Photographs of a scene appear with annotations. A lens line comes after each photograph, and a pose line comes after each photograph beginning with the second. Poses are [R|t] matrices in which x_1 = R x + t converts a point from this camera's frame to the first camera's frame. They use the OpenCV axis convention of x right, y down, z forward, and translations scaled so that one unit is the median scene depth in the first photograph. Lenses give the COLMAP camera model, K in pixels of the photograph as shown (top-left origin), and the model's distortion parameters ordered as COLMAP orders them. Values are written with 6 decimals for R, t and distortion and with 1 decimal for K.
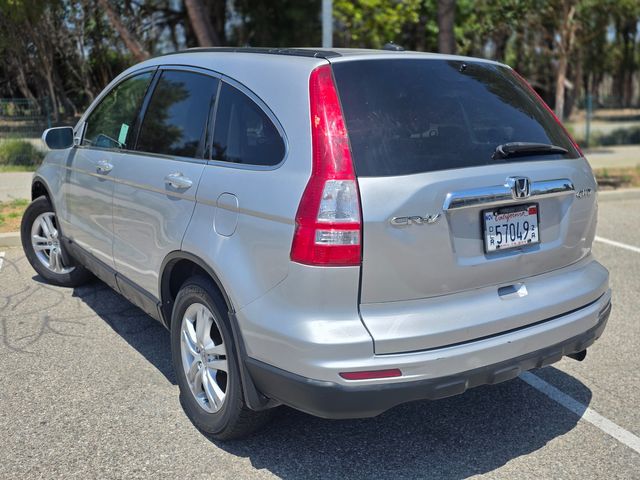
lens RADIAL K [[658.8, 0, 318.7], [0, 658.8, 233.4], [0, 0, 1]] dist [0.092428, -0.165173]
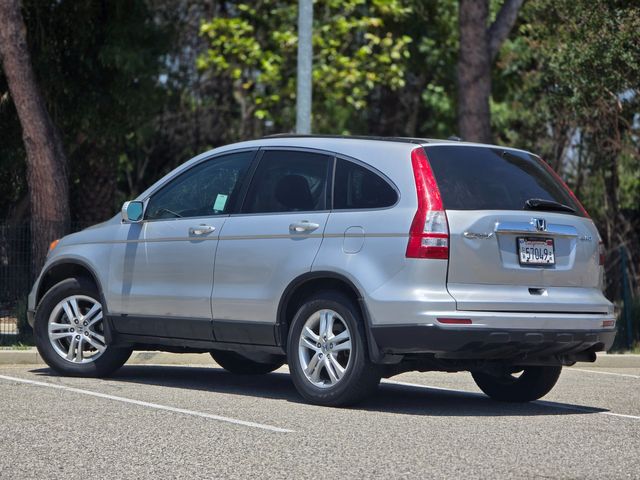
lens RADIAL K [[2150.6, 0, 320.0], [0, 2150.6, 240.0], [0, 0, 1]] dist [0.210876, 1.787927]
pose [[0.992472, 0.029022, 0.118984, -0.837949], [-0.001647, 0.974593, -0.223976, 1.124127], [-0.122461, 0.222094, 0.967304, -3.937422]]
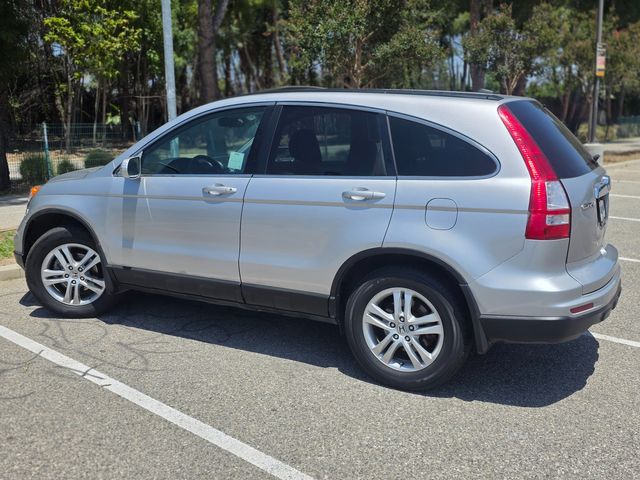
lens RADIAL K [[658.8, 0, 318.7], [0, 658.8, 233.4], [0, 0, 1]] dist [0.092428, -0.165173]
pose [[0.891664, -0.079097, 0.445735, -1.001943], [0.096073, 0.995252, -0.015579, 0.007518], [-0.442386, 0.056714, 0.895029, -0.097057]]
